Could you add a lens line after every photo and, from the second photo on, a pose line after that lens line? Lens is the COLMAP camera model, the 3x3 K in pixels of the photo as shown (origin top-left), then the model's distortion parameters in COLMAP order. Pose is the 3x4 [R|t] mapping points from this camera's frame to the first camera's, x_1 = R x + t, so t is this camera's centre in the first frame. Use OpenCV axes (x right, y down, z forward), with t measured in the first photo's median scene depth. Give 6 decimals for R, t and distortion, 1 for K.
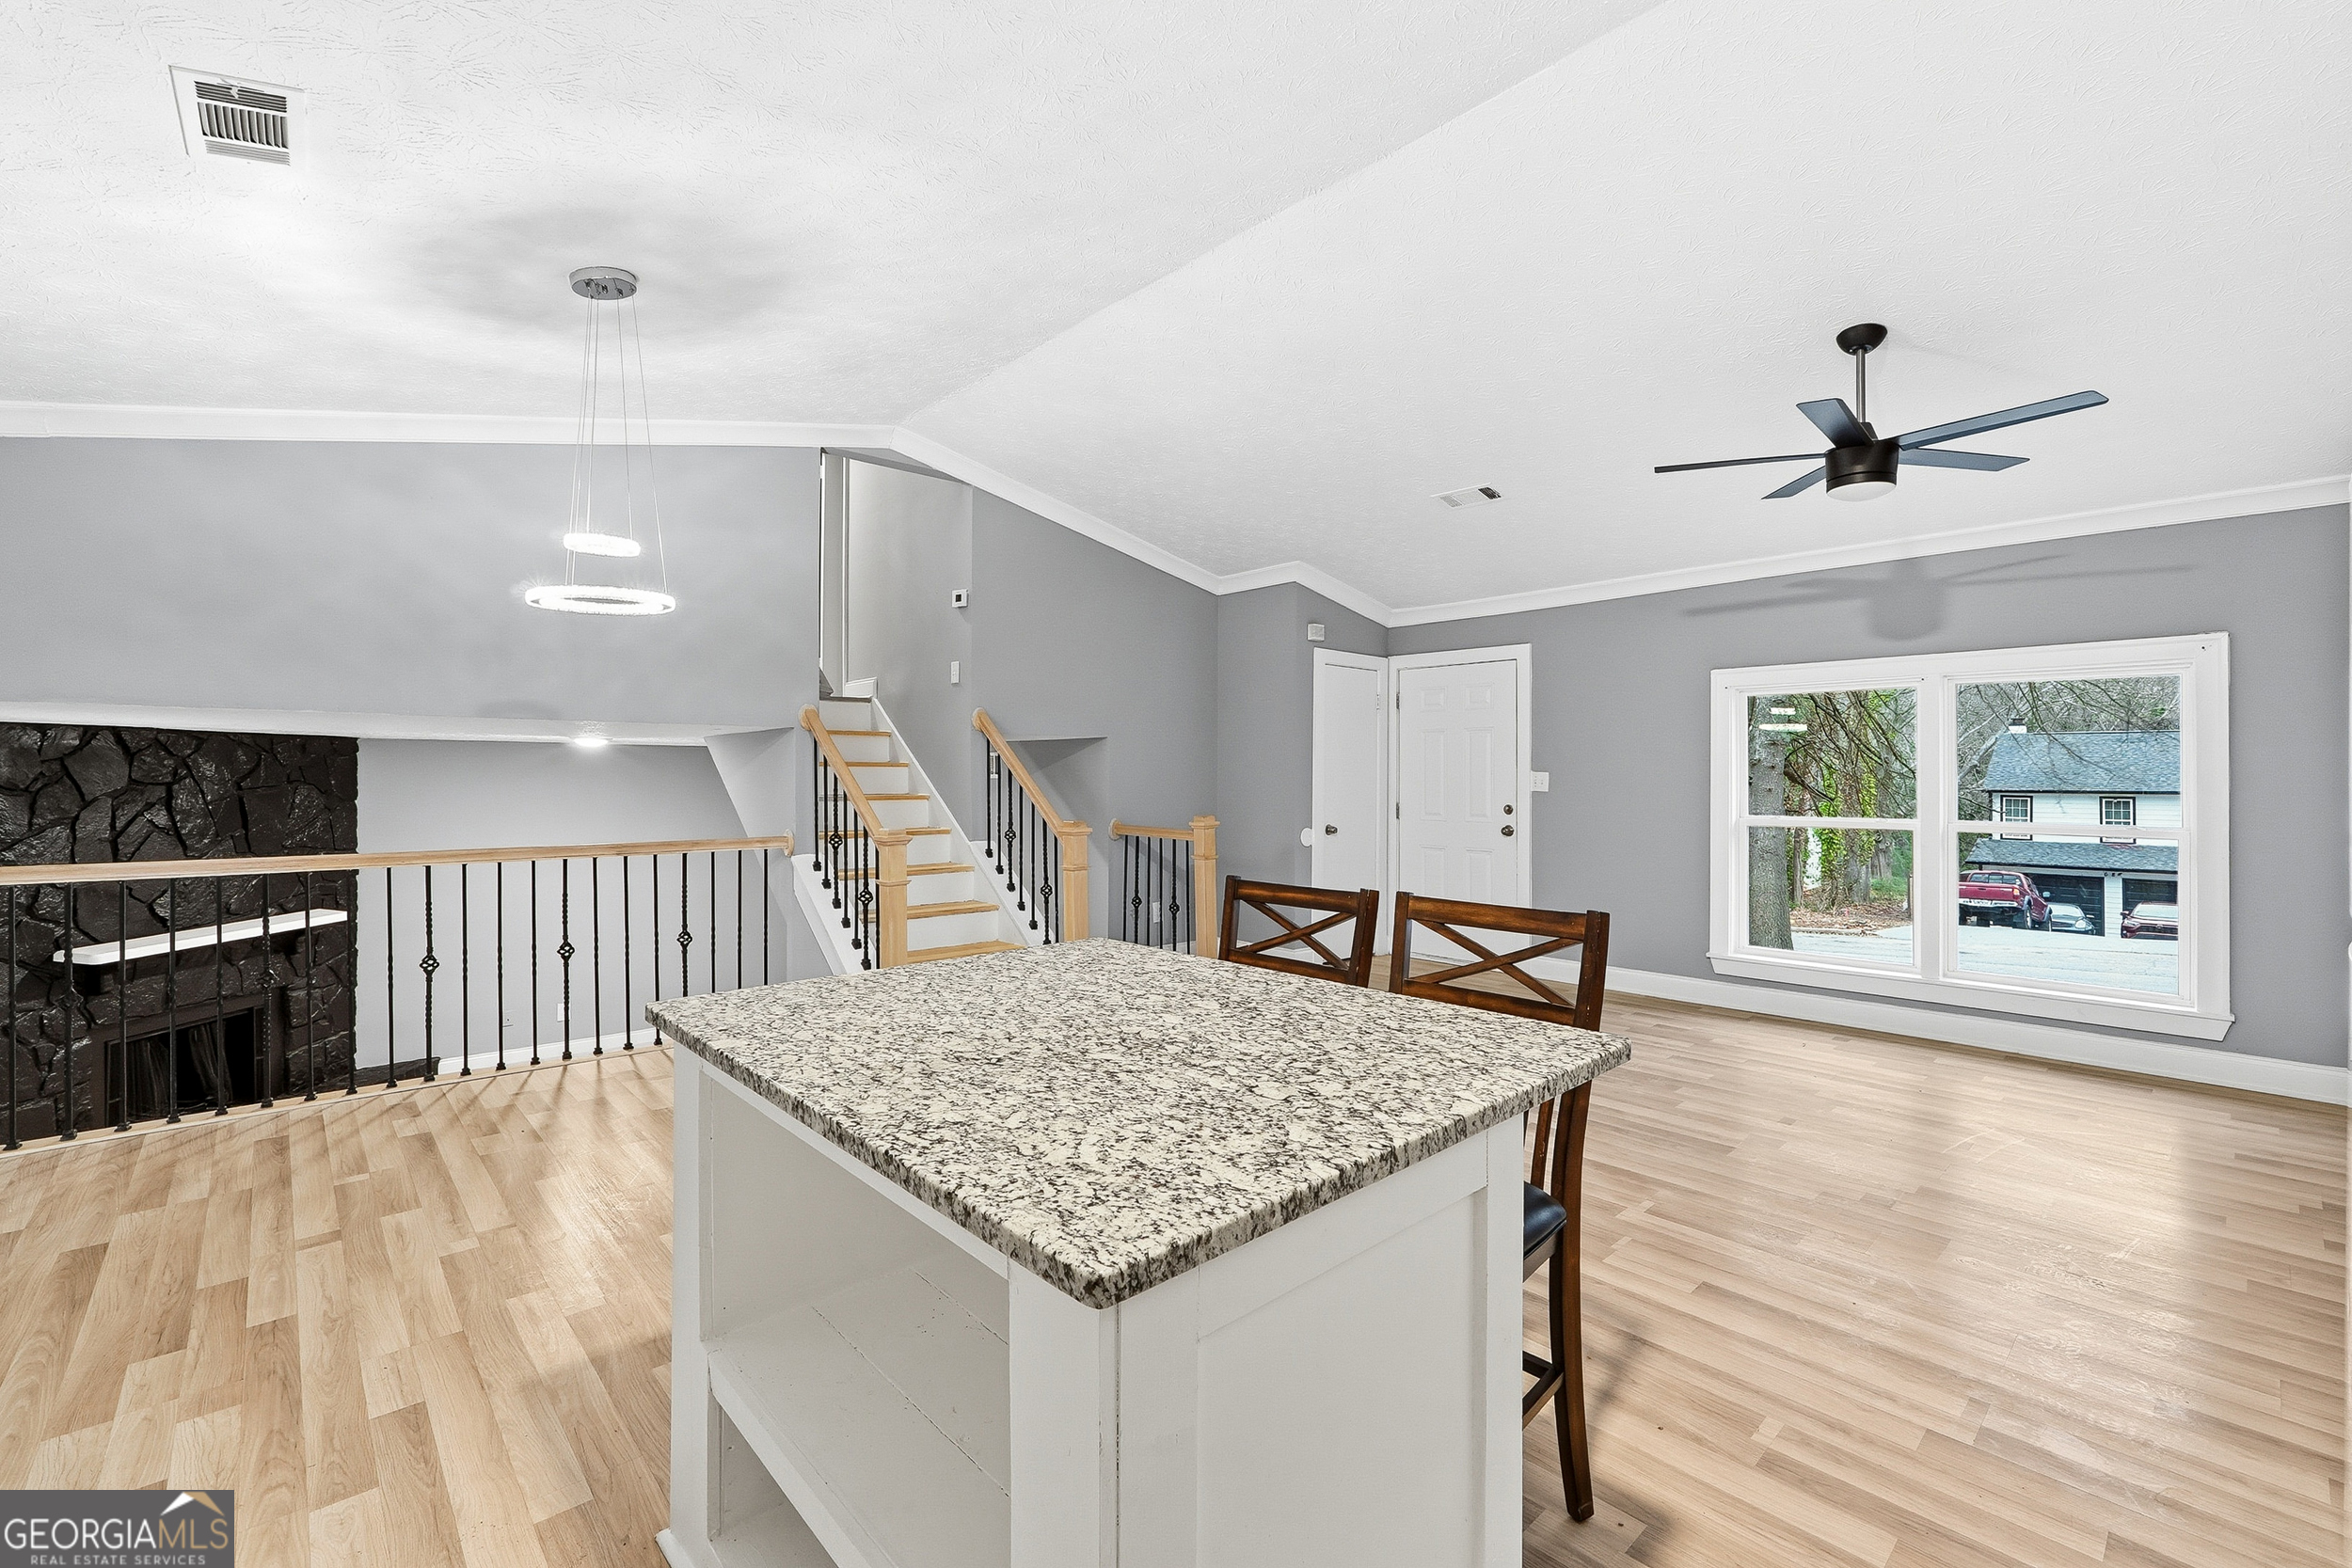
lens RADIAL K [[1003.5, 0, 1163.5], [0, 1003.5, 769.7], [0, 0, 1]] dist [-0.023238, 0.008792]
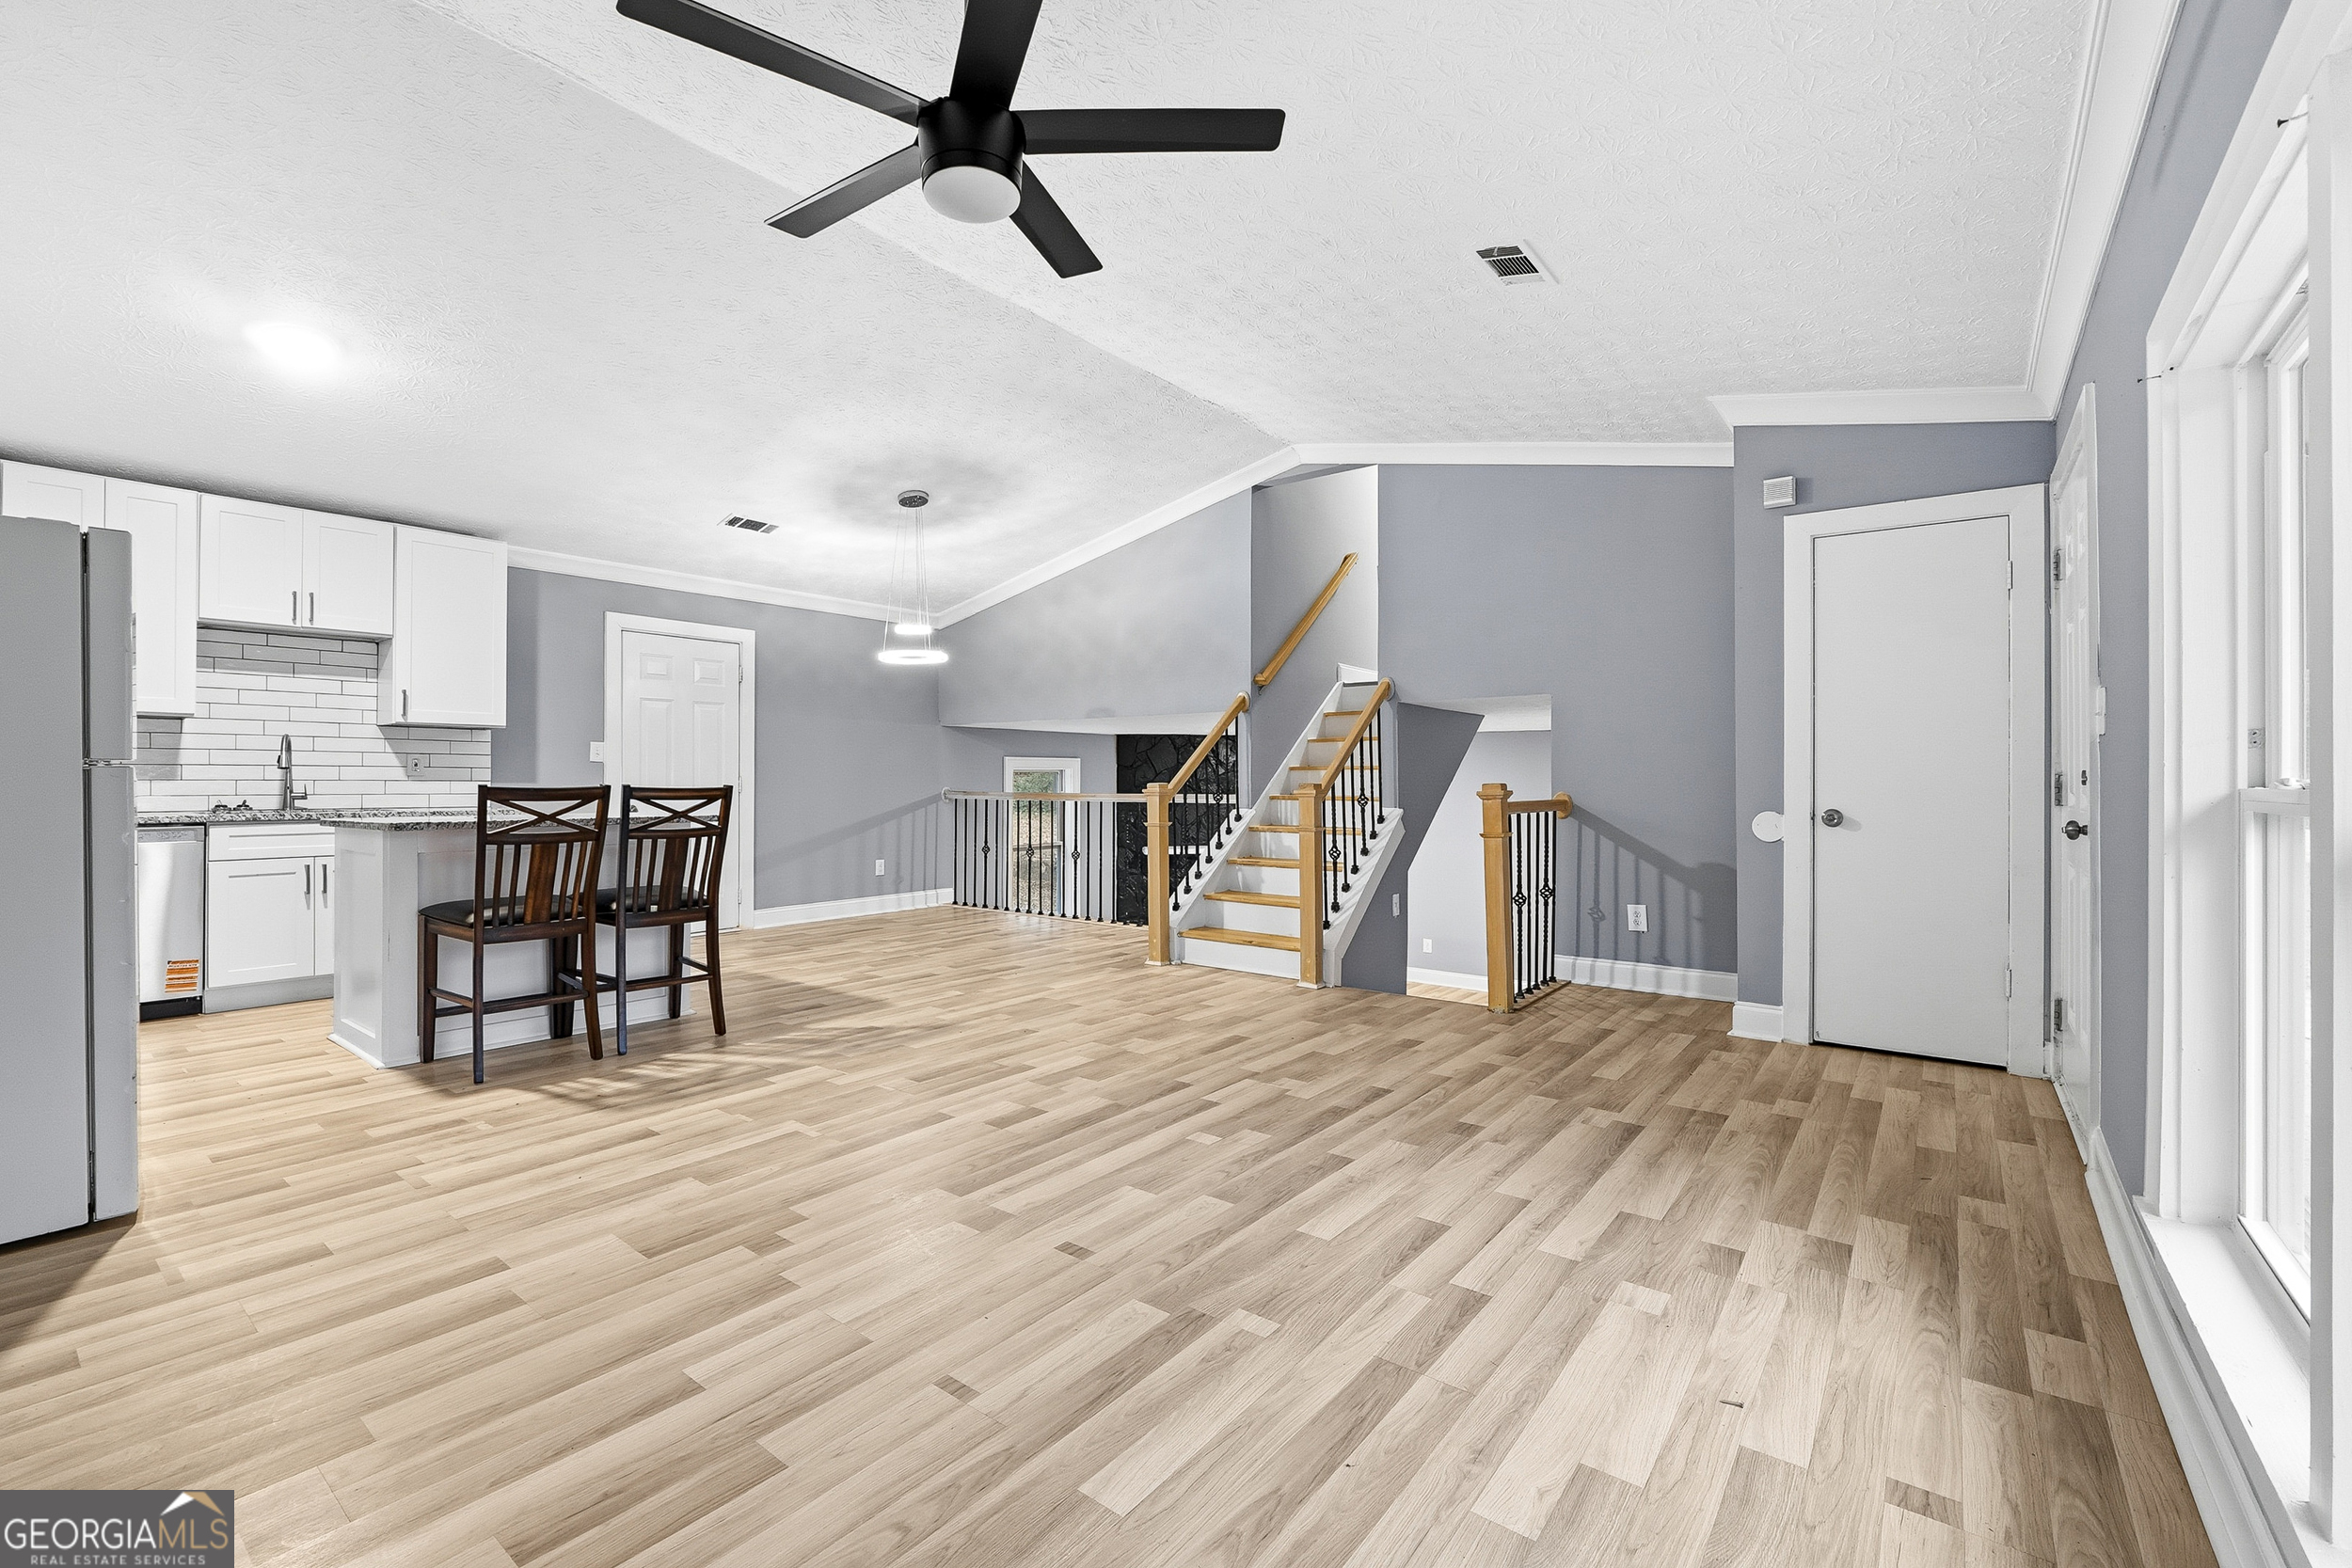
lens RADIAL K [[1000.9, 0, 1165.5], [0, 1000.9, 774.3], [0, 0, 1]] dist [-0.013538, 0.001133]
pose [[0.167916, -0.008036, -0.985769, 0.914802], [0.003948, 0.999964, -0.007479, 0.050643], [0.985793, -0.002636, 0.167942, 0.704791]]
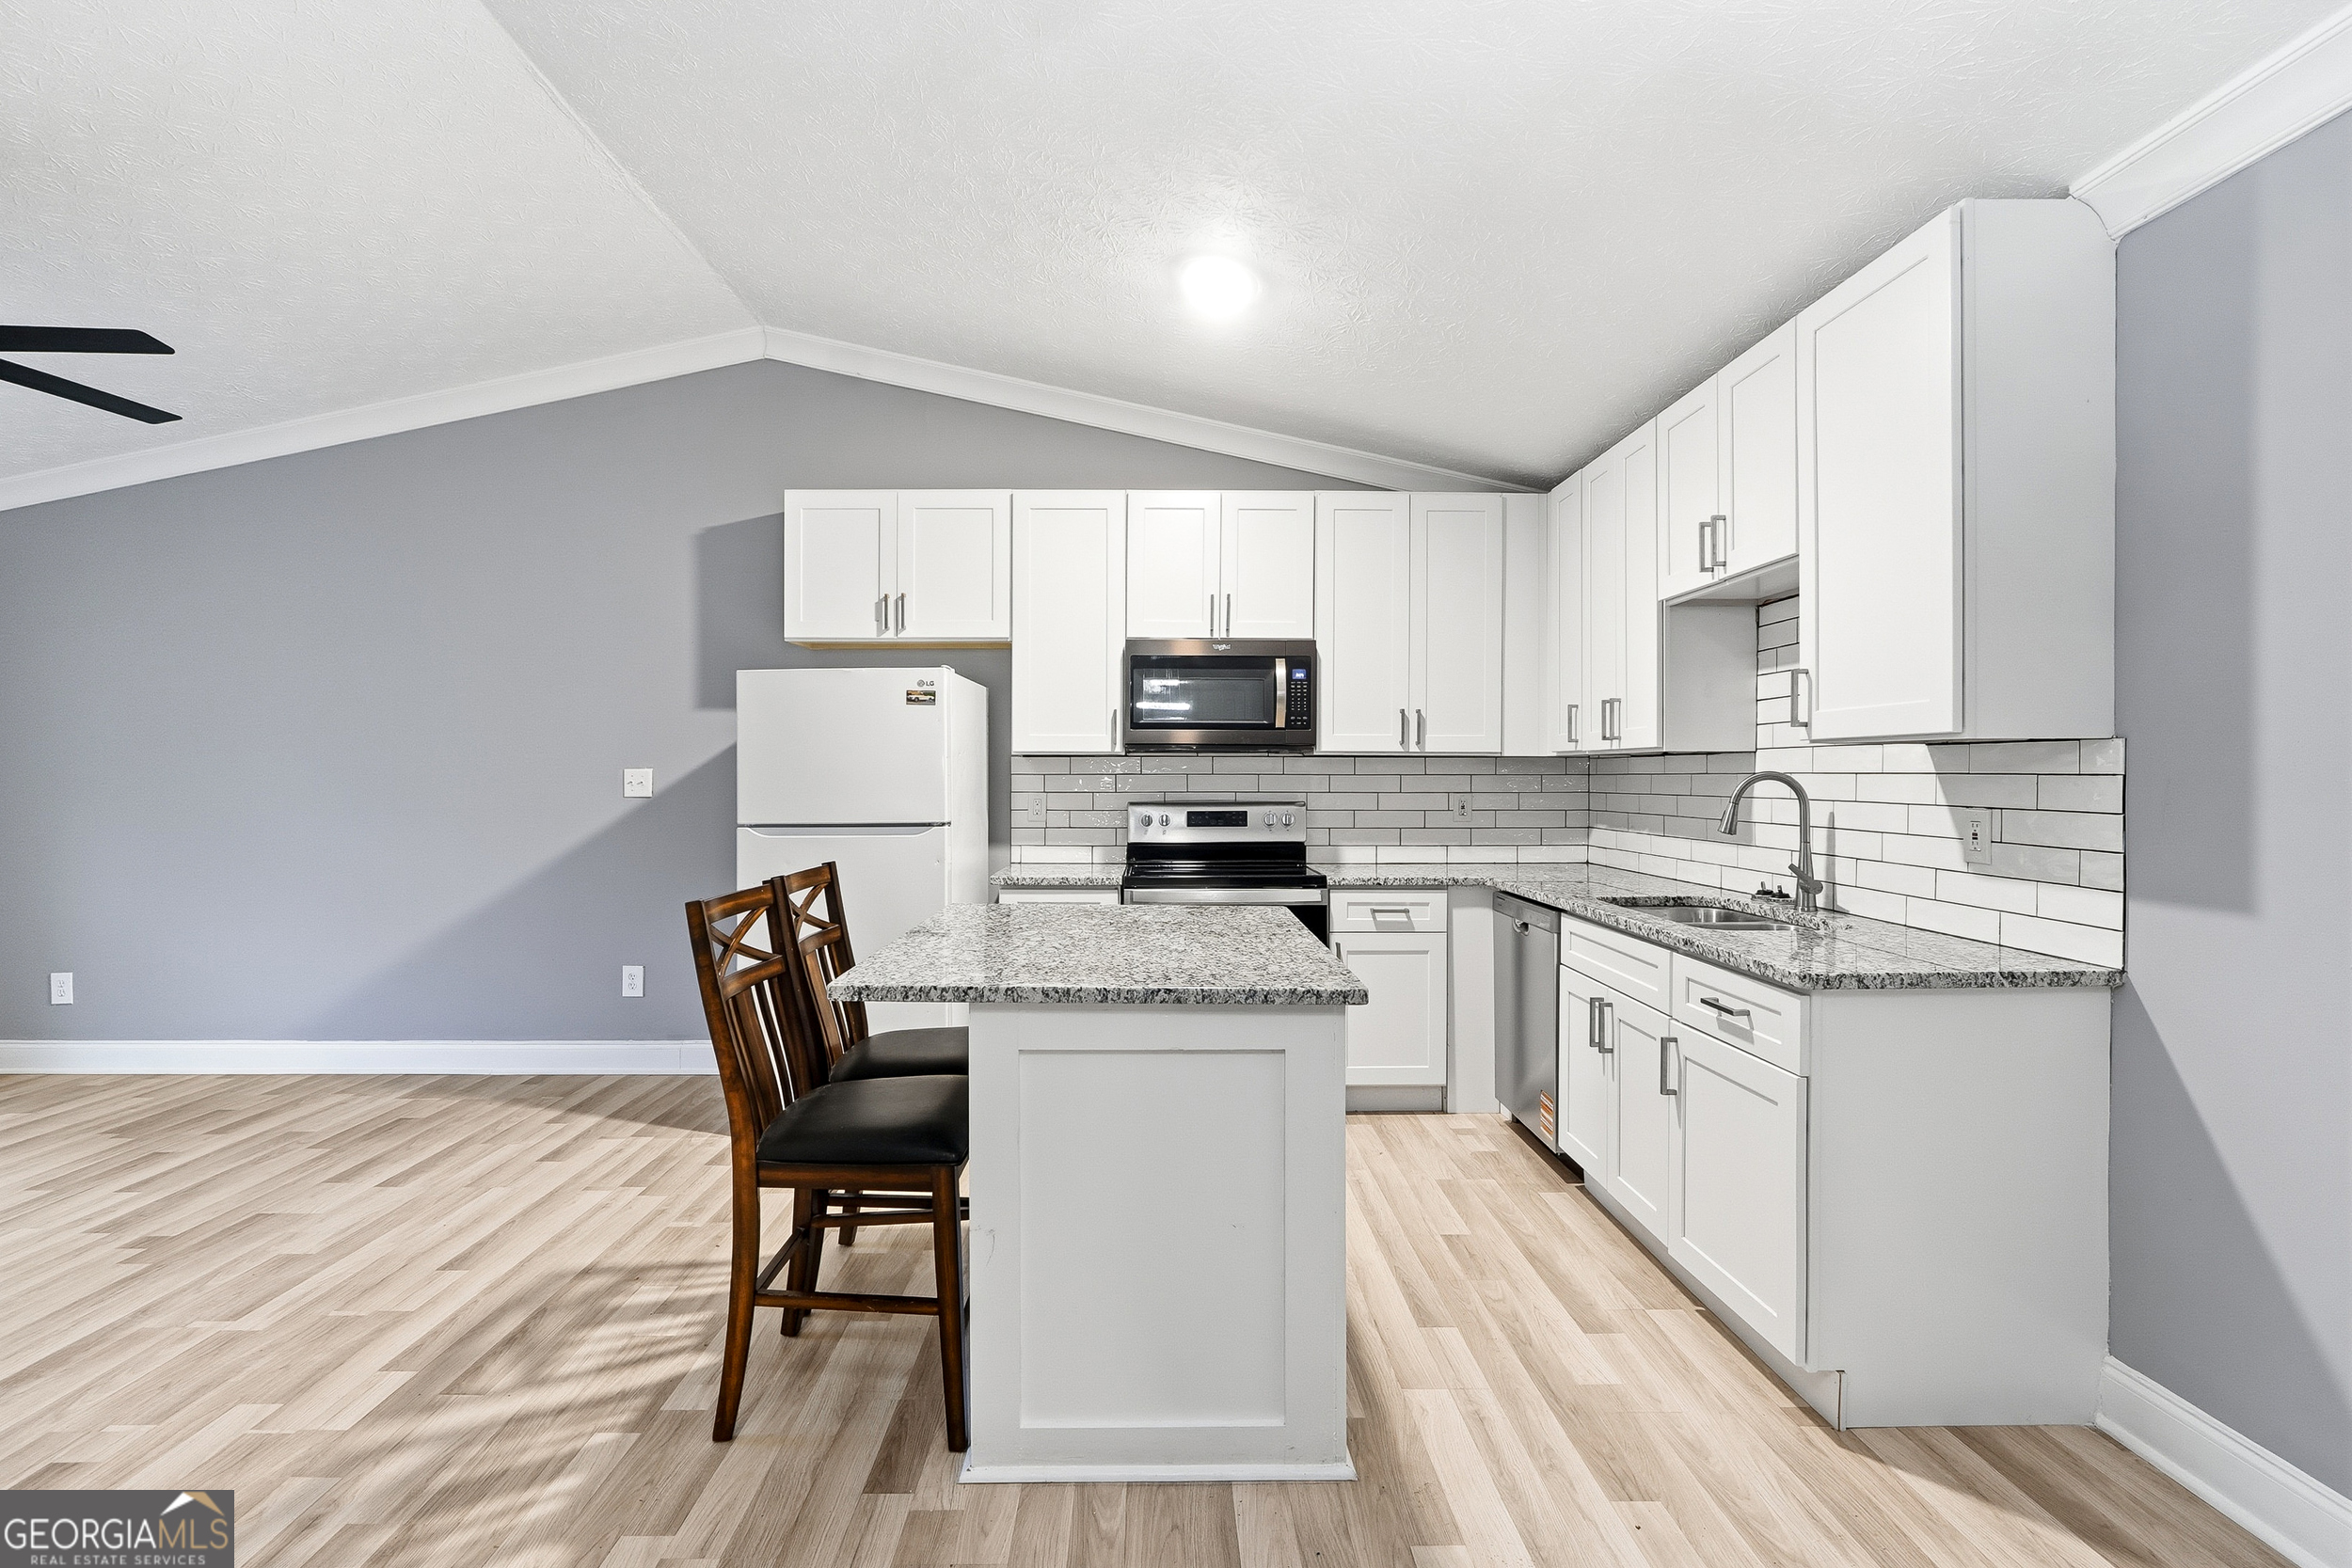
lens RADIAL K [[1103.1, 0, 1168.2], [0, 1103.1, 781.5], [0, 0, 1]] dist [-0.009713, 0.001889]
pose [[-0.753150, -0.006701, 0.657815, -0.382573], [-0.005456, 0.999977, 0.003940, 0.003194], [-0.657827, -0.000621, -0.753169, 0.684991]]
